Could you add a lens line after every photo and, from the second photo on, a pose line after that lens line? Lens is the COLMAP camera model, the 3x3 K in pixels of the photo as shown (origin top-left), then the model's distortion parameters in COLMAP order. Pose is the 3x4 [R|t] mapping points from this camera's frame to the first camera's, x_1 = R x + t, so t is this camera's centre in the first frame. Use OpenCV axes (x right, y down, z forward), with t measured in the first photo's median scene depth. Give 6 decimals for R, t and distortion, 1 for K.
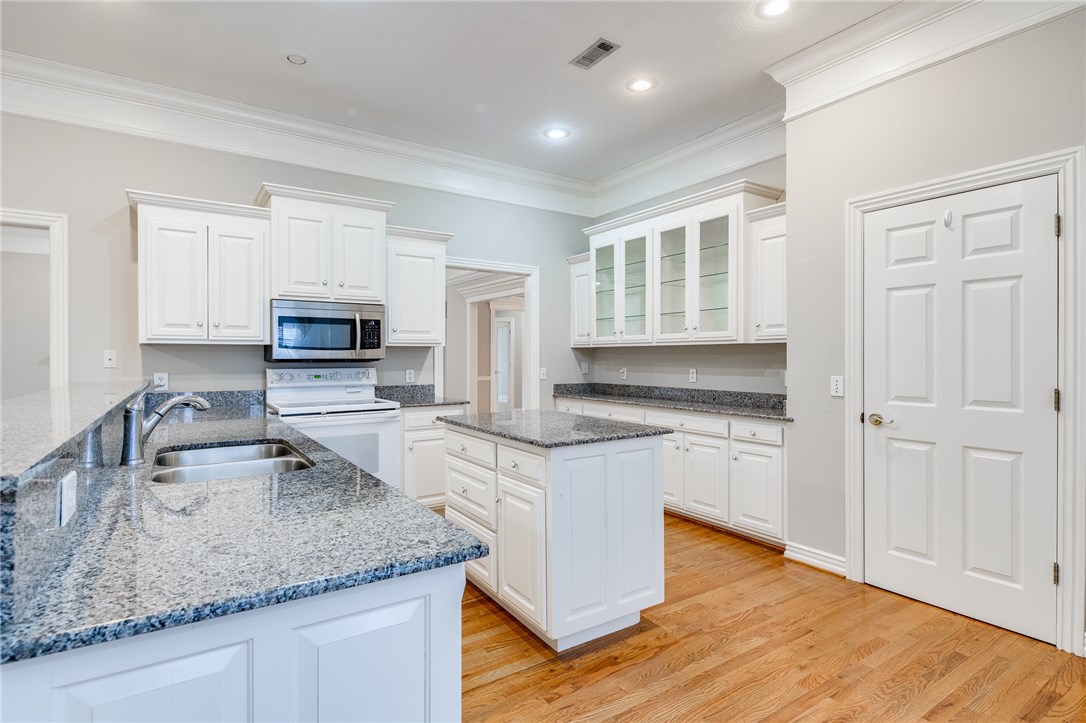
lens RADIAL K [[537.5, 0, 532.9], [0, 537.5, 360.0], [0, 0, 1]] dist [0.021193, -0.005231]
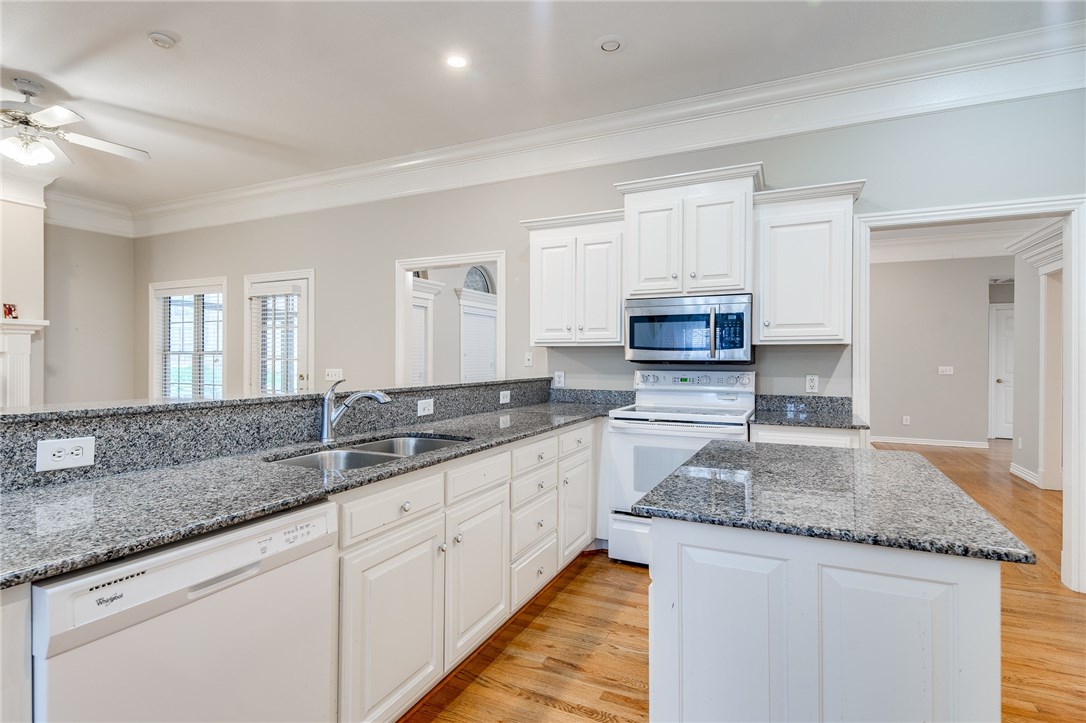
lens RADIAL K [[537.5, 0, 545.3], [0, 537.5, 359.2], [0, 0, 1]] dist [0.021193, -0.005231]
pose [[0.523888, 0.004625, -0.851775, 0.251994], [-0.008305, 0.999965, 0.000322, -0.002406], [0.851747, 0.006905, 0.523908, 0.323615]]
